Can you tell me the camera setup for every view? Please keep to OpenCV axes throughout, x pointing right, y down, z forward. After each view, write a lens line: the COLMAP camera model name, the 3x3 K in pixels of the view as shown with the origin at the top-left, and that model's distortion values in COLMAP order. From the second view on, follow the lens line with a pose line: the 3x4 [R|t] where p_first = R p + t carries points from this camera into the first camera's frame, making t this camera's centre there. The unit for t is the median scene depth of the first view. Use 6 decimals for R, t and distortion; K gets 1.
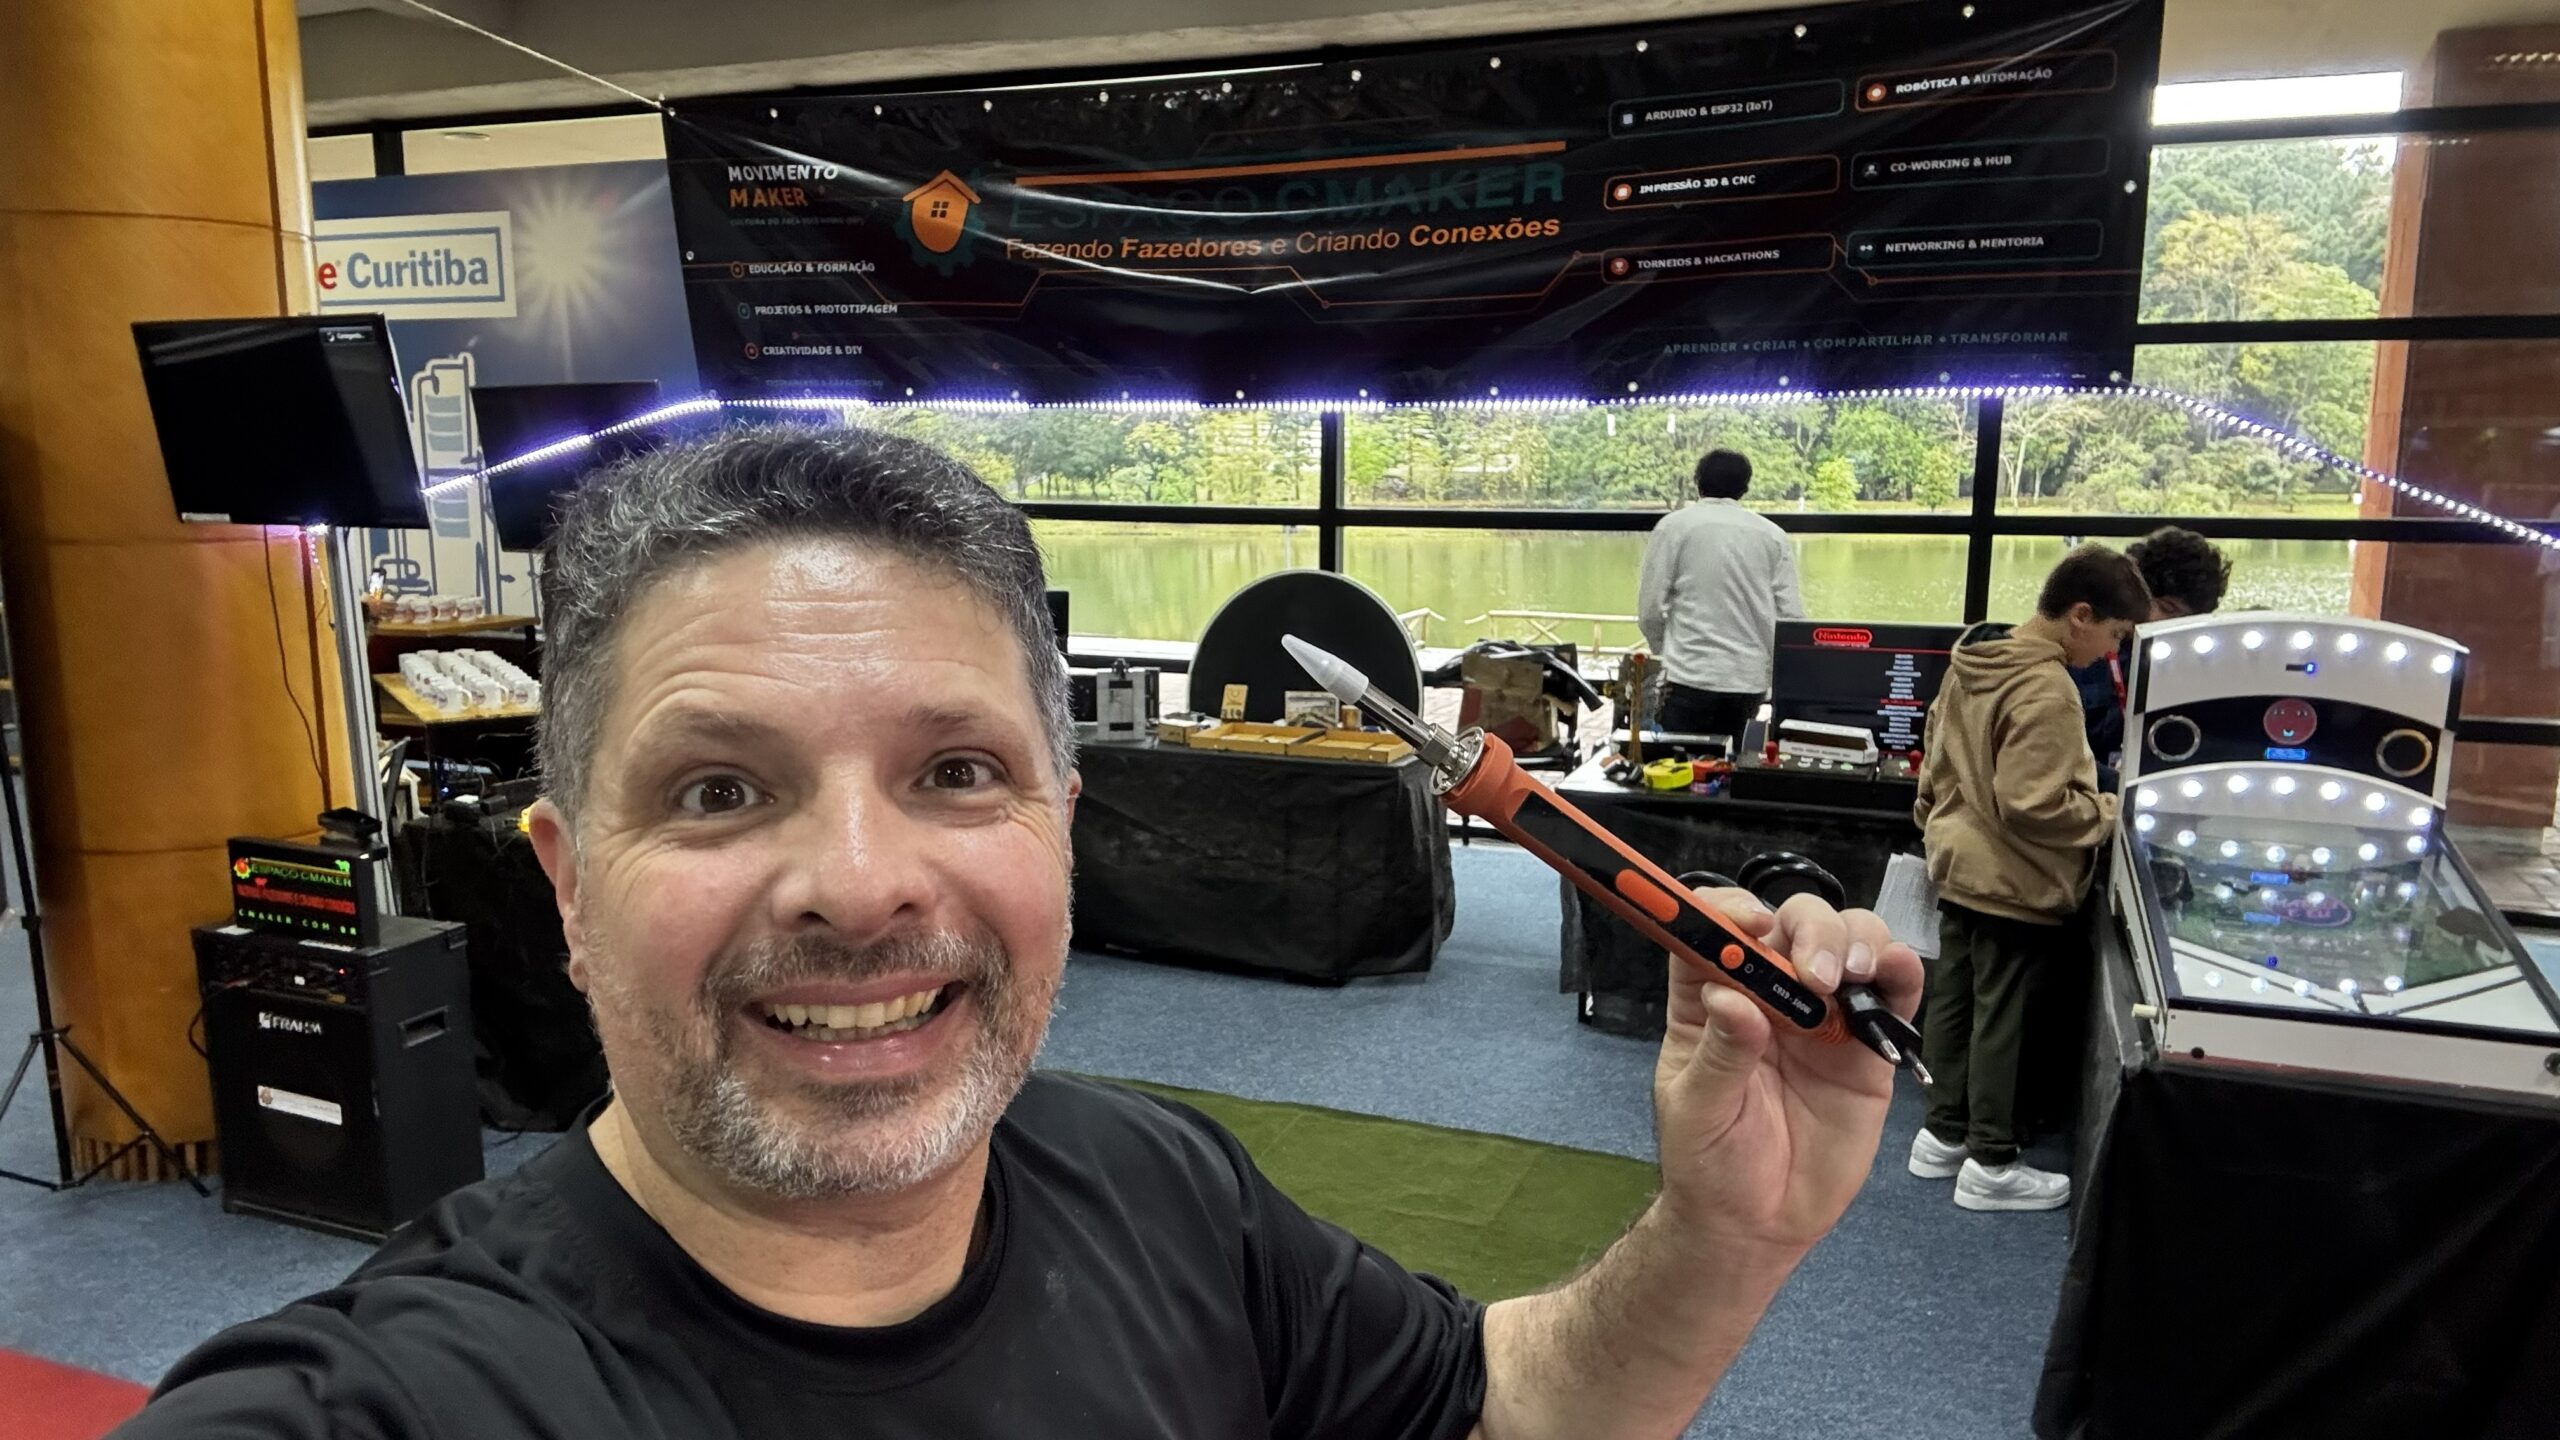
lens RADIAL K [[1755.7, 0, 1282.6], [0, 1755.7, 755.7], [0, 0, 1]] dist [0.089493, -0.084089]
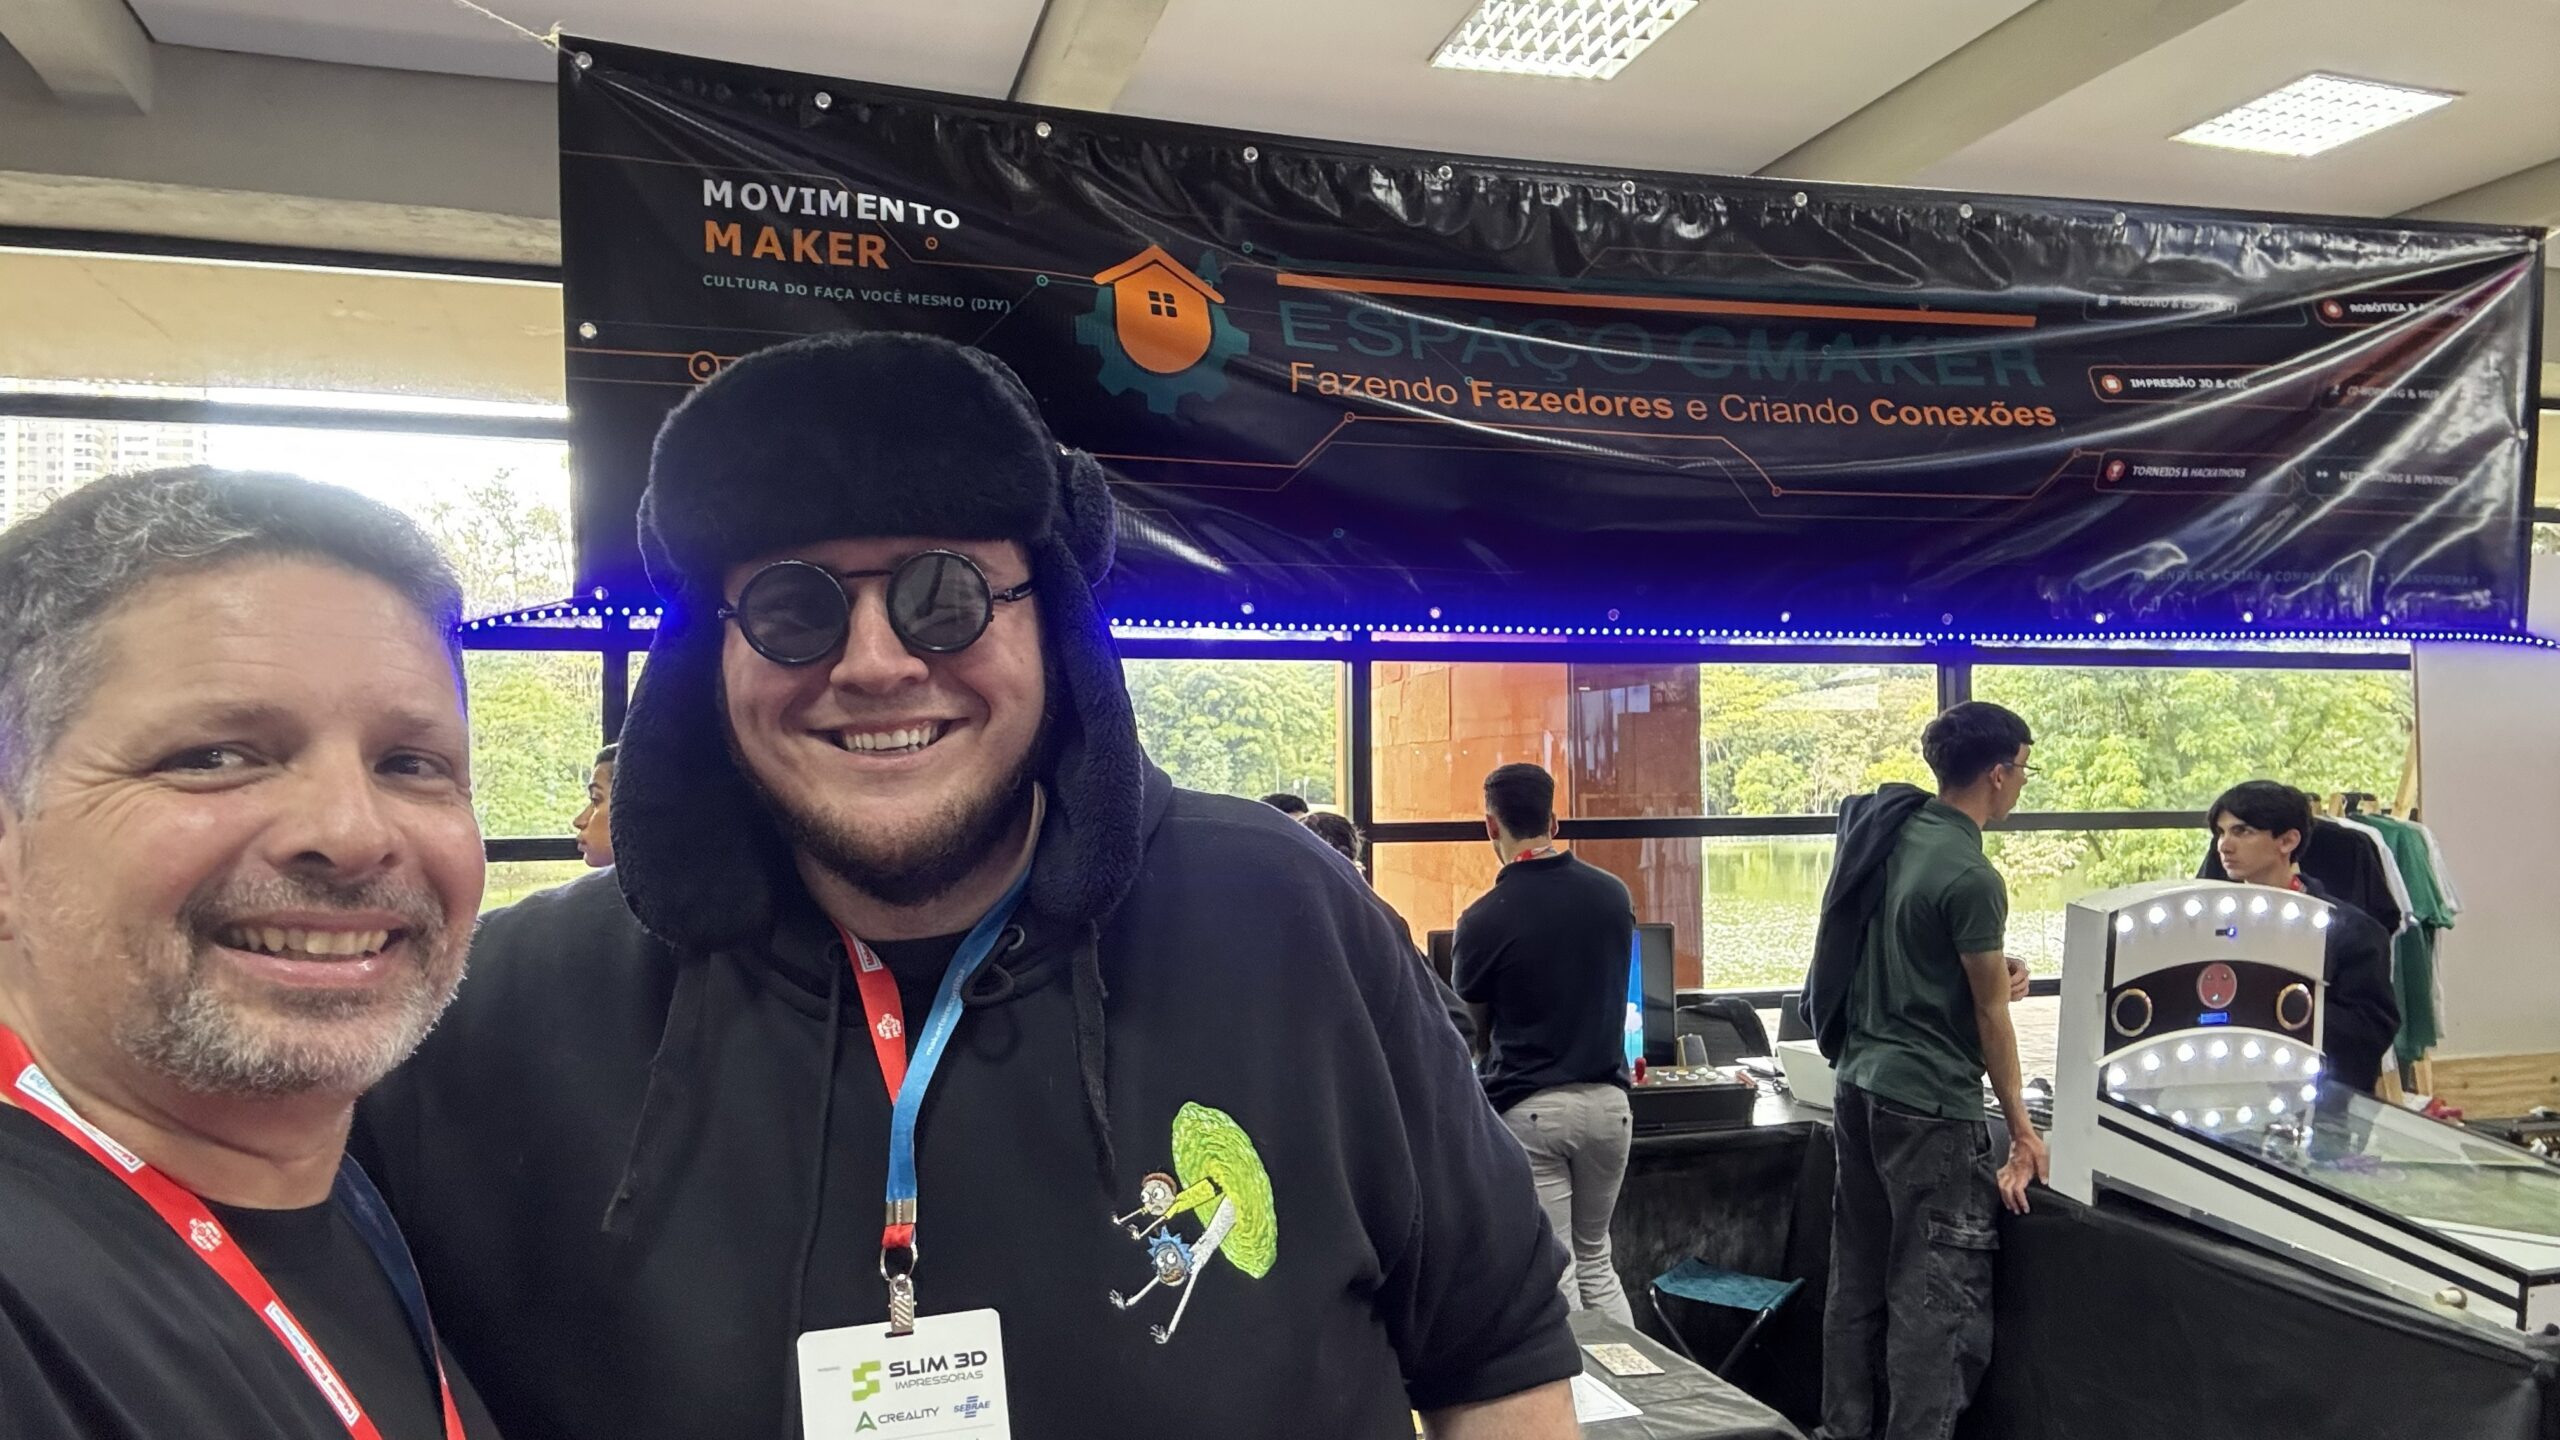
lens RADIAL K [[1755.7, 0, 1255.9], [0, 1755.7, 768.6], [0, 0, 1]] dist [0.089493, -0.084089]
pose [[0.791226, -0.007111, 0.611482, -0.494654], [0.119512, 0.982449, -0.143216, -0.059898], [-0.599731, 0.186396, 0.778190, 0.506669]]
